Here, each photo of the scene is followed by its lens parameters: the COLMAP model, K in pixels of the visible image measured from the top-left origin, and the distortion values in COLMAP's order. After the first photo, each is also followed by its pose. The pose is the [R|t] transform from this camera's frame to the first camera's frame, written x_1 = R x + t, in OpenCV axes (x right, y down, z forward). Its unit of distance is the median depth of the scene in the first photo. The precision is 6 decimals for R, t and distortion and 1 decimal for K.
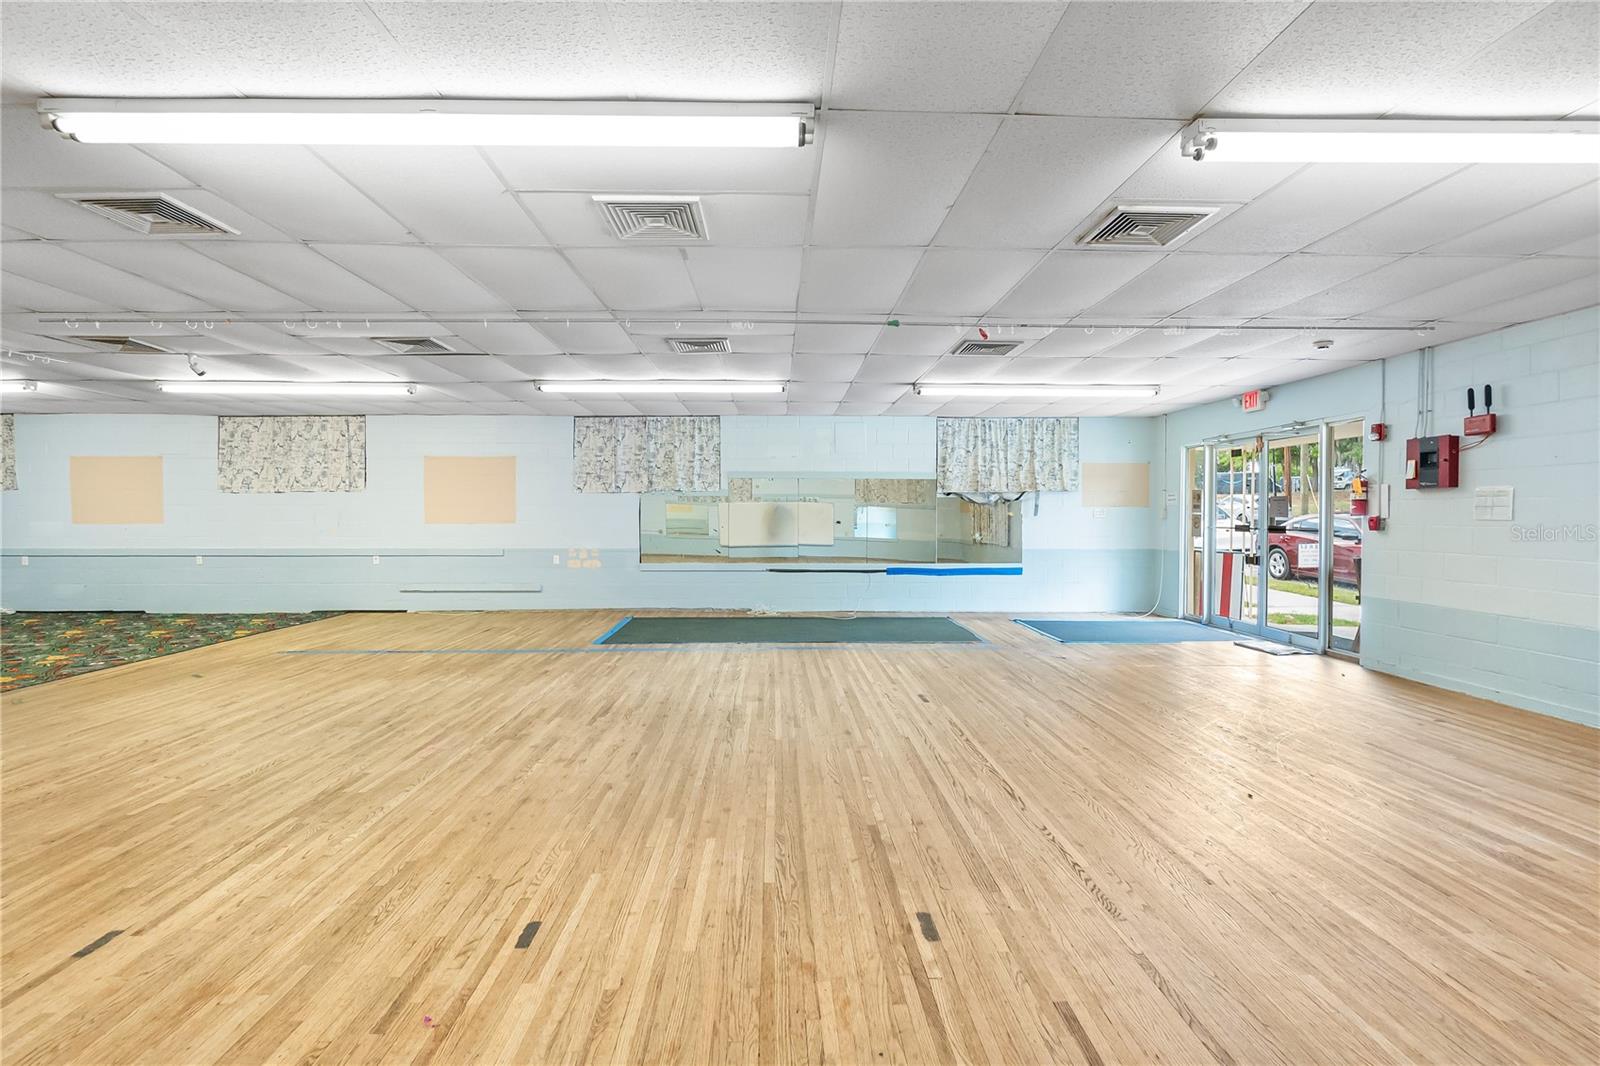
lens RADIAL K [[750.3, 0, 801.8], [0, 750.3, 516.8], [0, 0, 1]] dist [-0.013002, 0.002320]
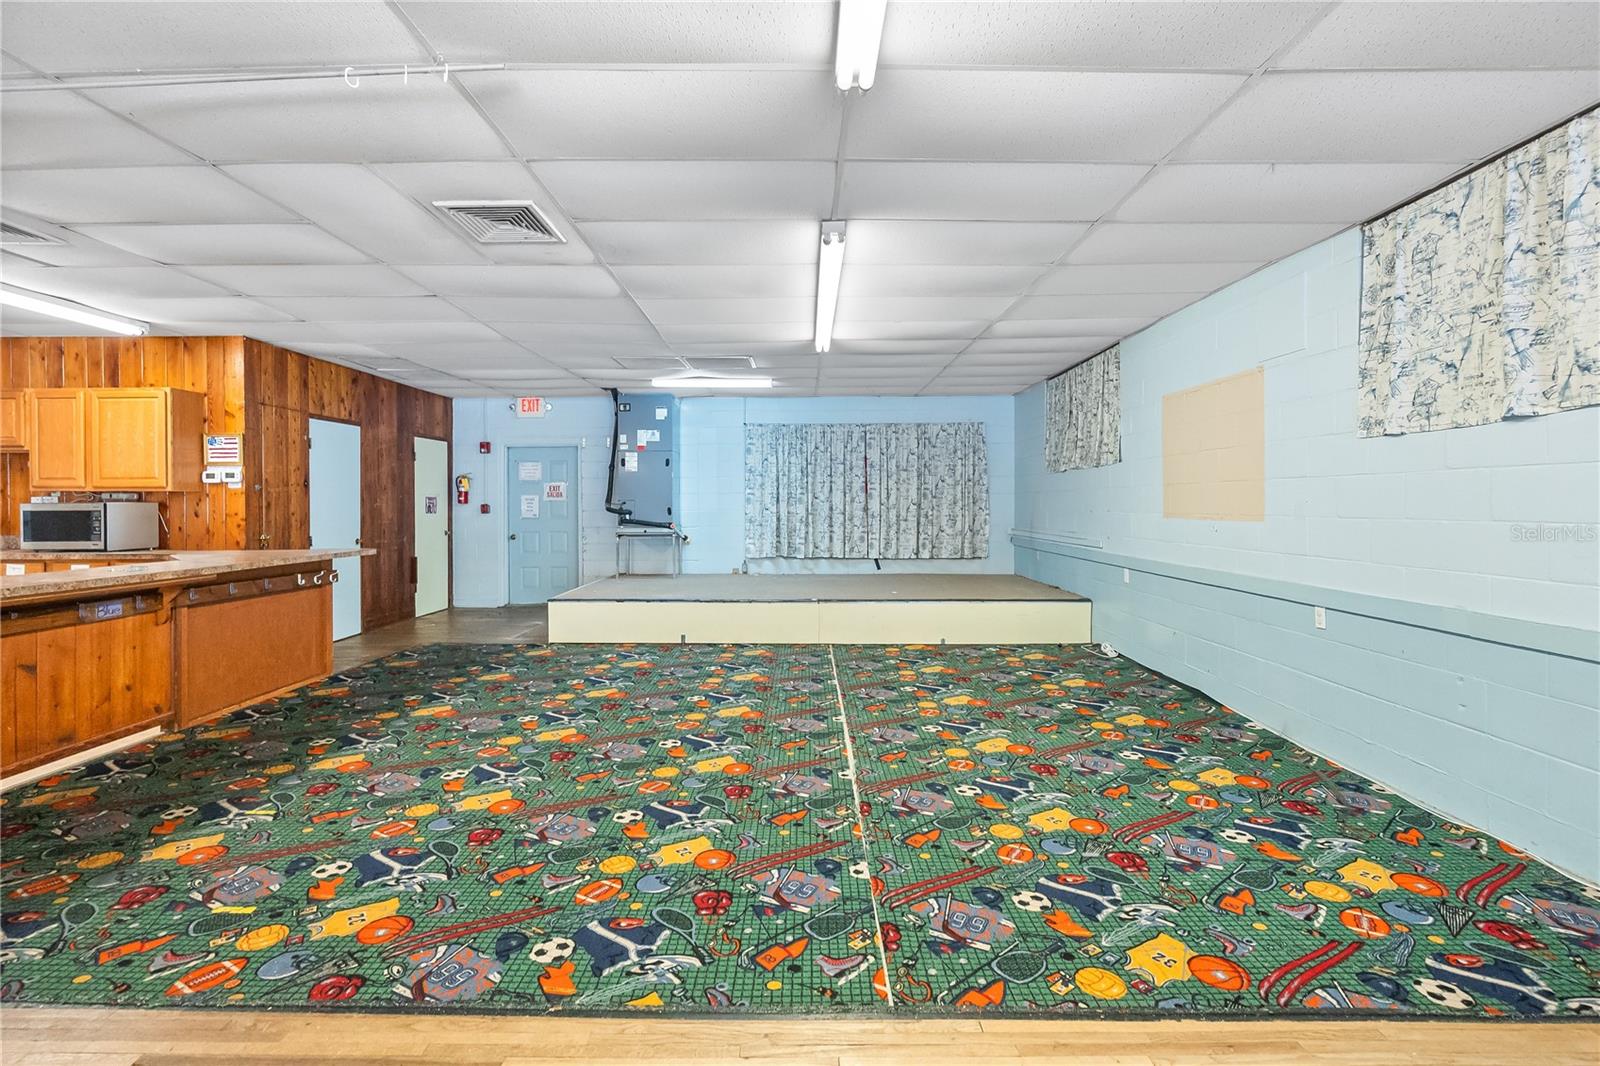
lens RADIAL K [[750.3, 0, 807.5], [0, 750.3, 513.2], [0, 0, 1]] dist [-0.013002, 0.002320]
pose [[-0.047930, 0.011623, -0.998783, -0.412194], [-0.001683, 0.999930, 0.011717, -0.000951], [0.998849, 0.002242, -0.047907, 0.749752]]
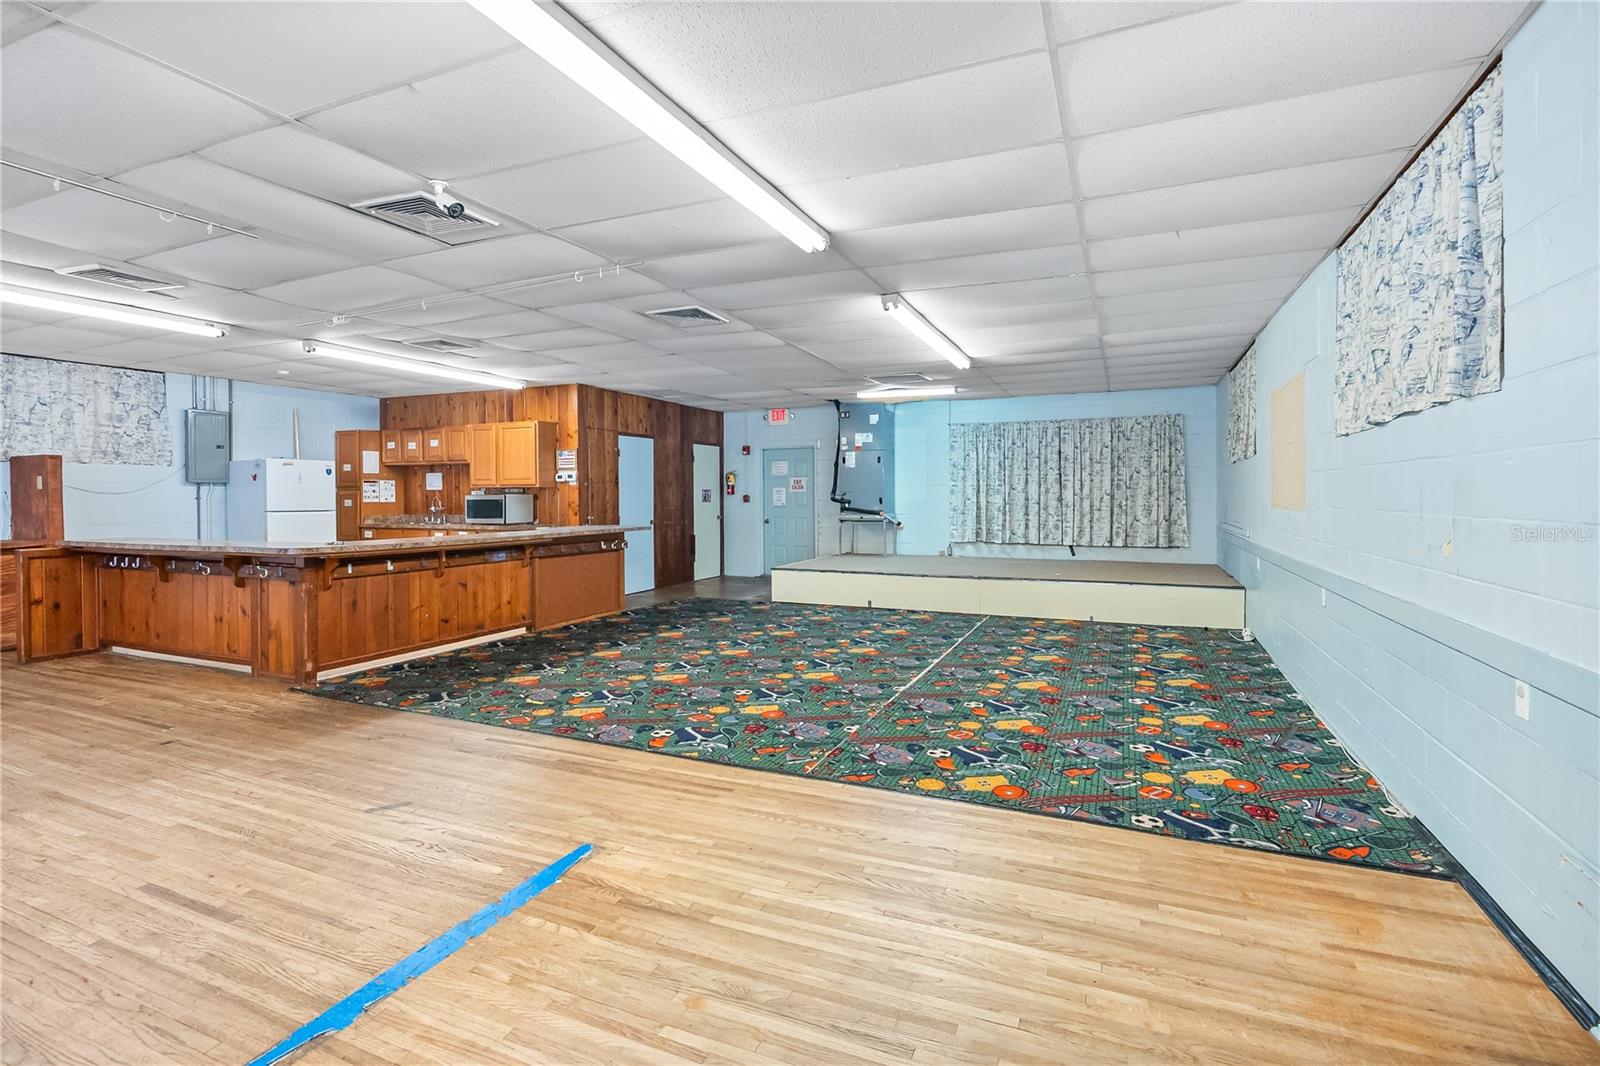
lens RADIAL K [[750.3, 0, 806.2], [0, 750.3, 516.5], [0, 0, 1]] dist [-0.013002, 0.002320]
pose [[-0.435843, 0.026738, -0.899625, -0.293522], [-0.000100, 0.999557, 0.029757, -0.002016], [0.900023, 0.013060, -0.435648, 0.911692]]
